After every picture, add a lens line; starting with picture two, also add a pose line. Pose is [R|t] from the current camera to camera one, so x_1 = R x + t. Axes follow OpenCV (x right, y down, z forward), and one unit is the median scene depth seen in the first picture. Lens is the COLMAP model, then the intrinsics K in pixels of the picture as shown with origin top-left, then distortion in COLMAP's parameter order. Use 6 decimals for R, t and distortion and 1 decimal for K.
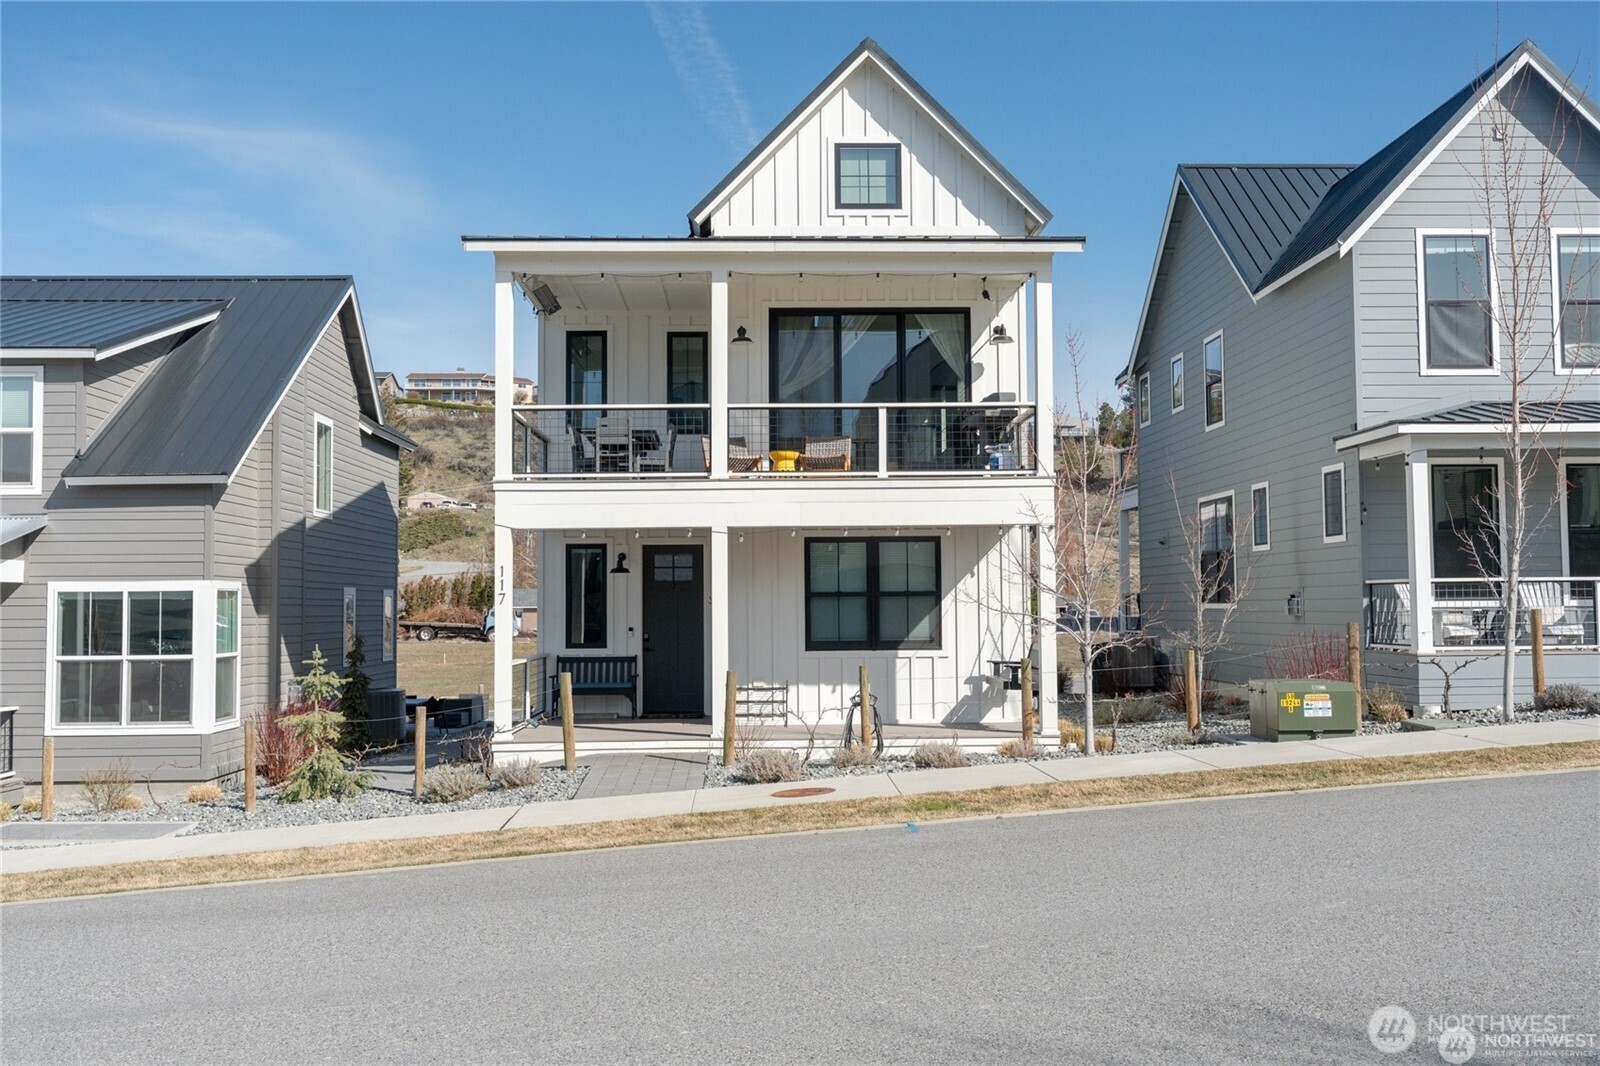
lens RADIAL K [[1515.8, 0, 800.0], [0, 1515.8, 533.0], [0, 0, 1]] dist [0.002940, 0.014356]
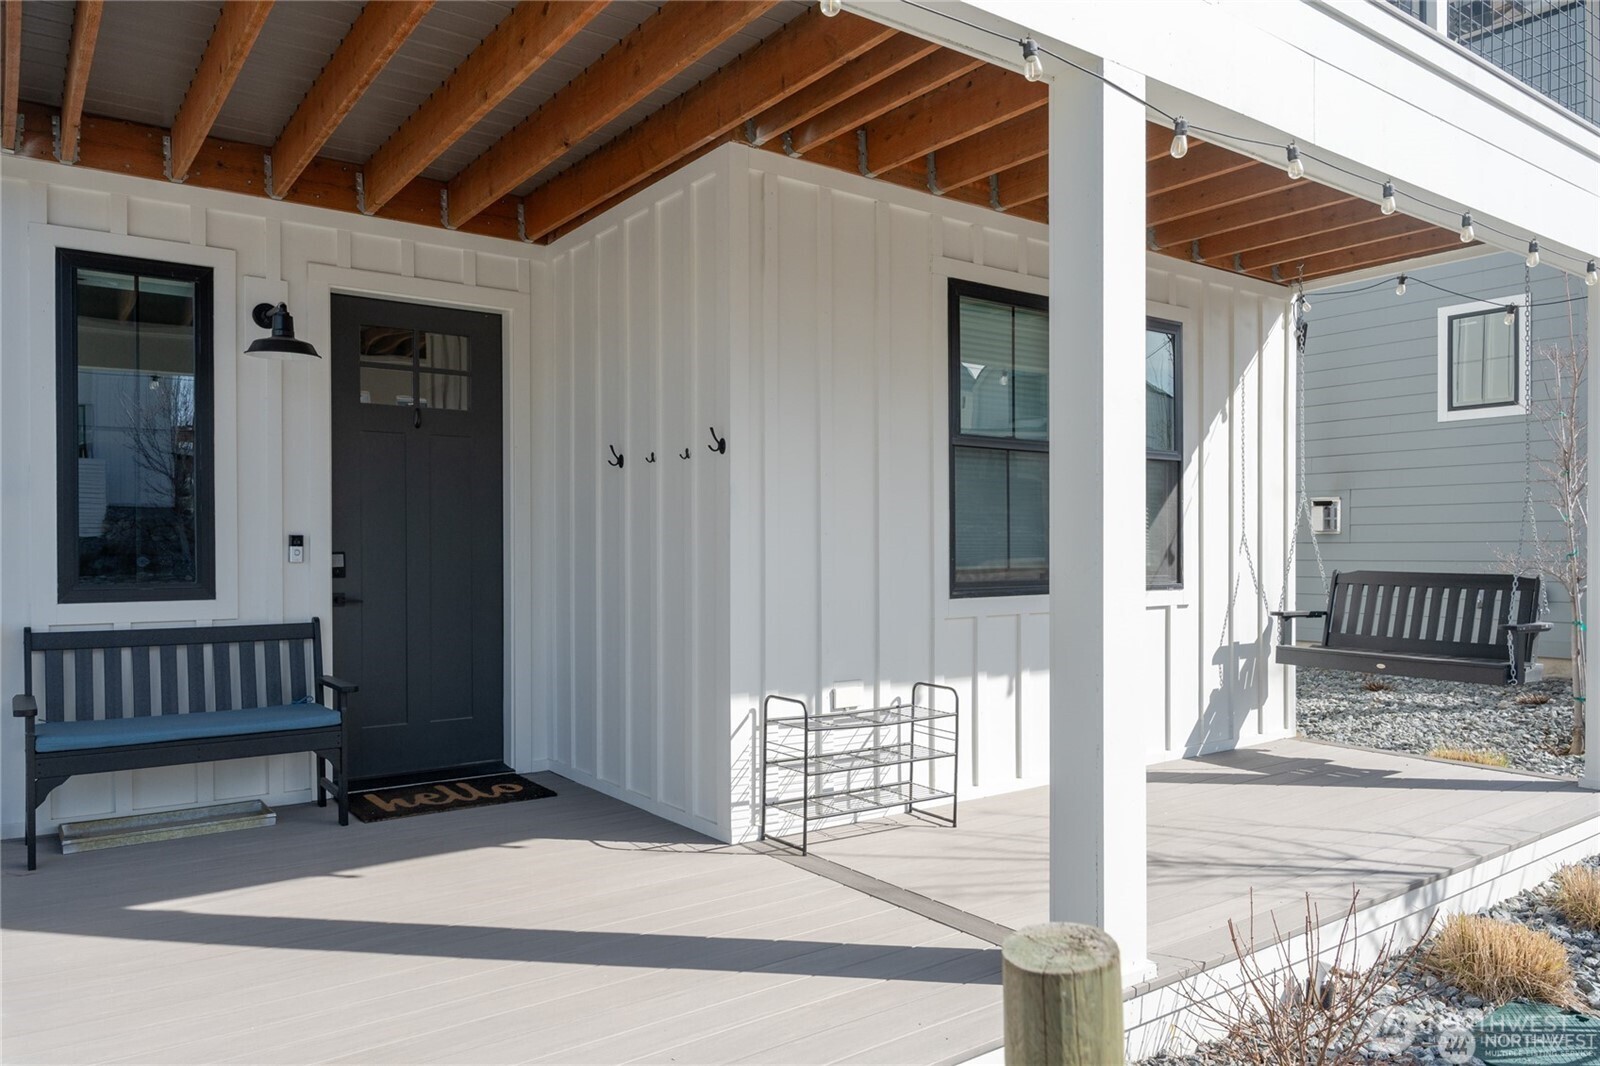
lens RADIAL K [[1081.1, 0, 800.0], [0, 1081.1, 533.0], [0, 0, 1]] dist [-0.009007, -0.004212]
pose [[0.834408, 0.004039, 0.551133, -0.155428], [-0.032871, 0.998558, 0.042448, 0.050128], [-0.550166, -0.053535, 0.833337, 0.771290]]
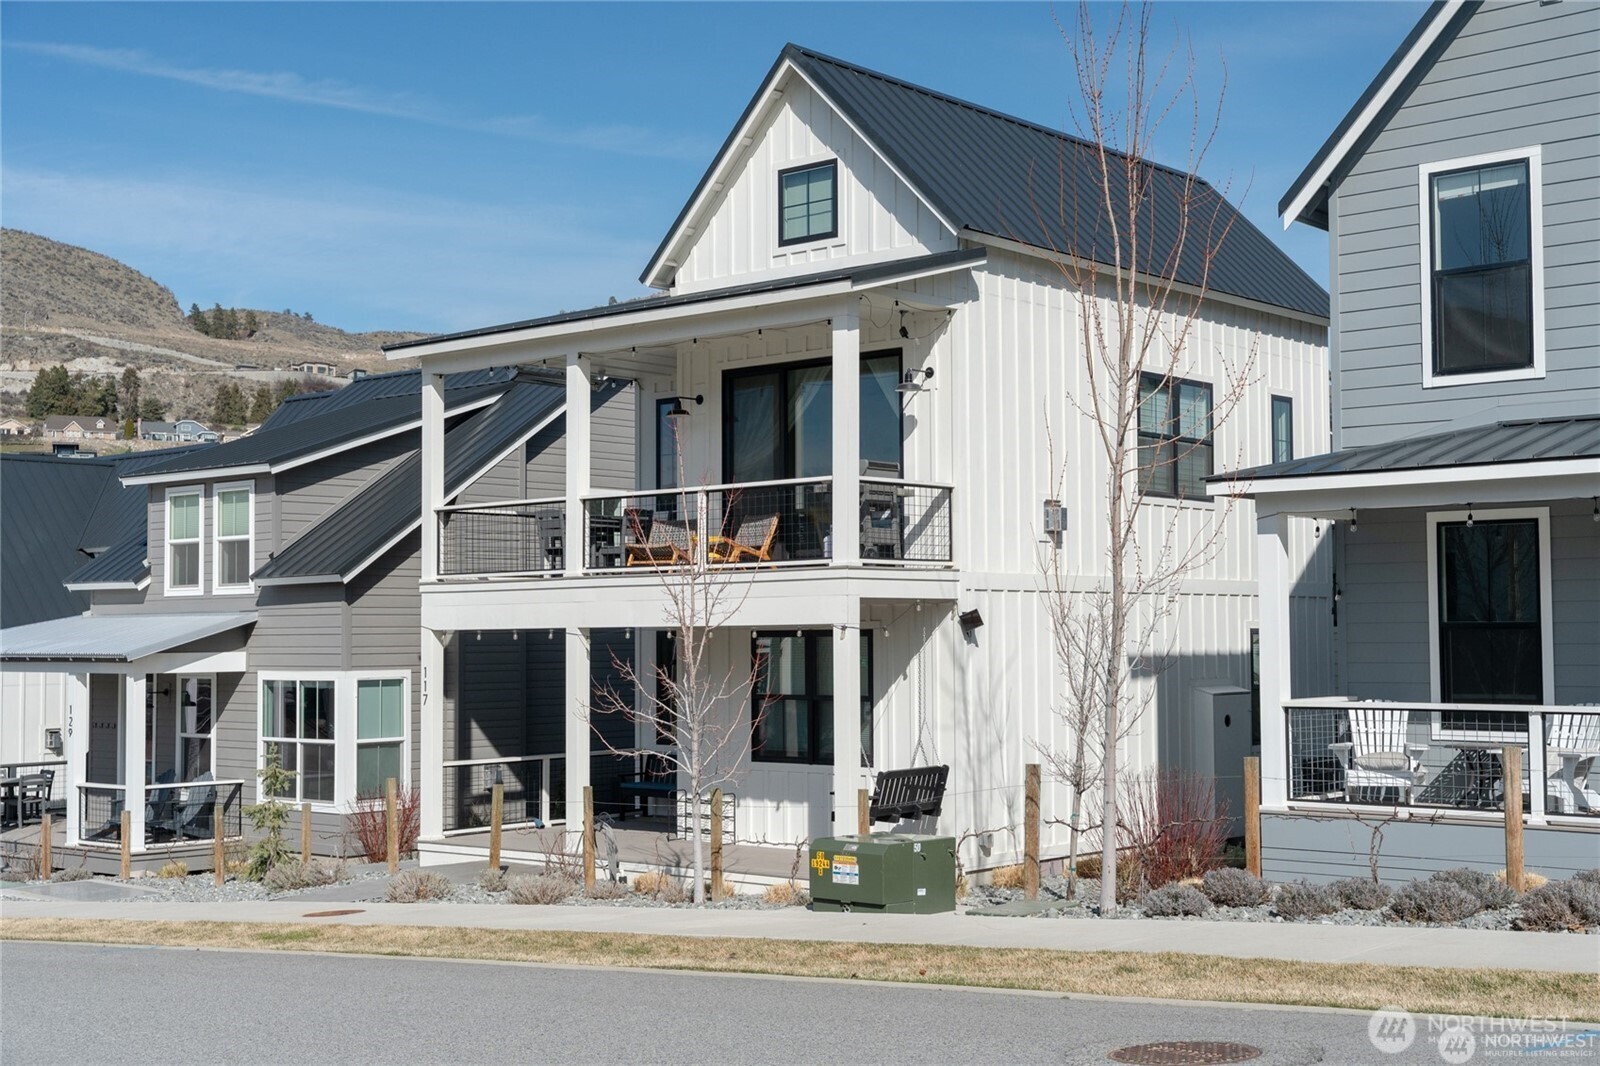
lens RADIAL K [[2088.1, 0, 800.0], [0, 2088.1, 533.0], [0, 0, 1]] dist [0.005580, -0.023962]
pose [[0.724452, -0.031038, -0.688626, 0.849889], [0.039050, 0.999229, -0.003956, -0.047218], [0.688218, -0.024025, 0.725106, 0.147182]]
